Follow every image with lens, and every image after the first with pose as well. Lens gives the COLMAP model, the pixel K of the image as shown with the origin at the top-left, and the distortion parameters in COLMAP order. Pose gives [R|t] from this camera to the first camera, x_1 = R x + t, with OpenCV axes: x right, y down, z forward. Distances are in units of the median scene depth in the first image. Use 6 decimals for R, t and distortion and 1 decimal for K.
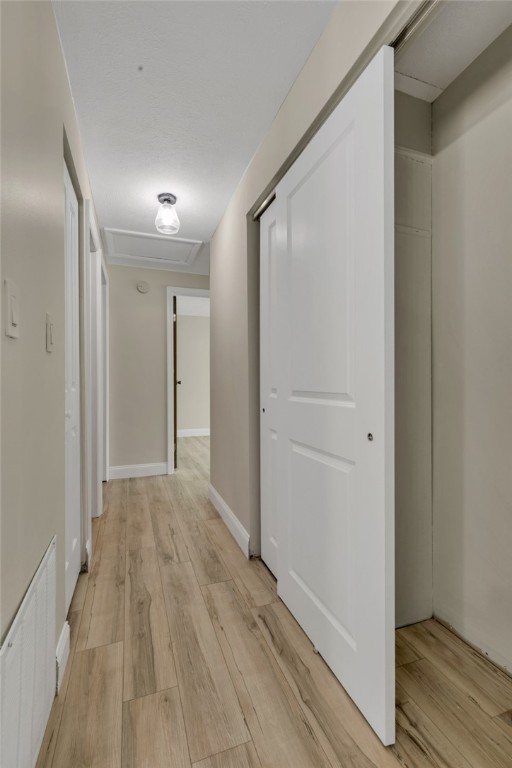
lens RADIAL K [[343.8, 0, 256.0], [0, 343.8, 384.0], [0, 0, 1]] dist [-0.041640, 0.000204]
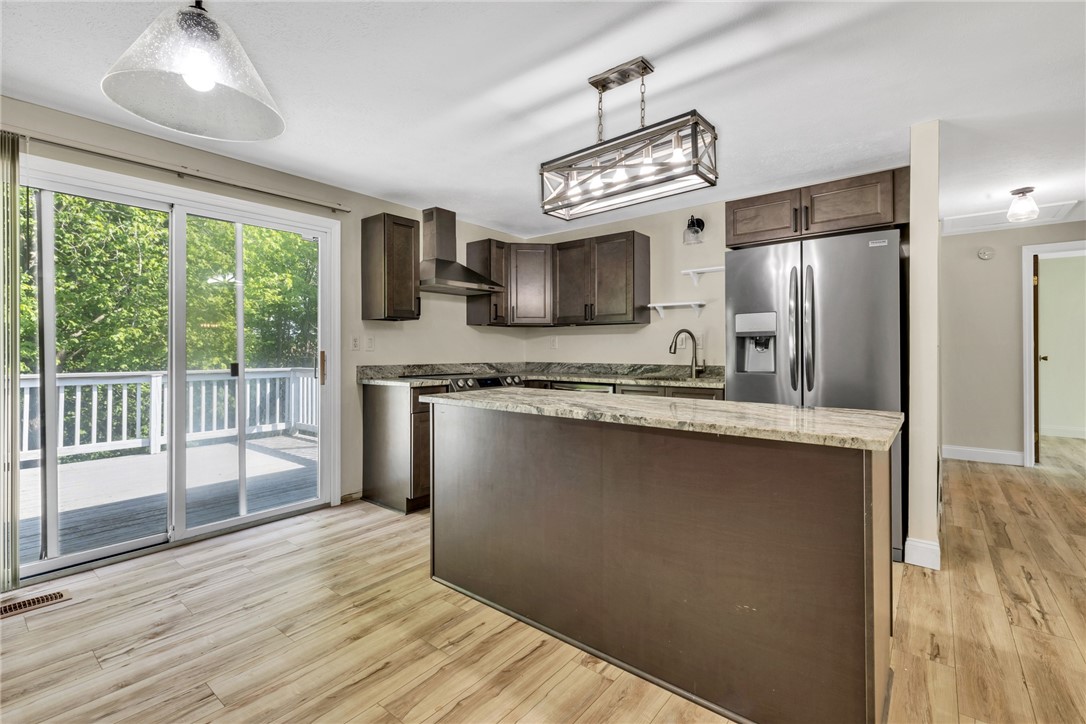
lens RADIAL K [[485.9, 0, 543.7], [0, 485.9, 350.3], [0, 0, 1]] dist [-0.000029, 0.000115]
pose [[0.514270, -0.000297, -0.857628, 0.172622], [-0.001772, 0.999997, -0.001409, -0.021725], [0.857627, 0.002244, 0.514268, -0.680243]]
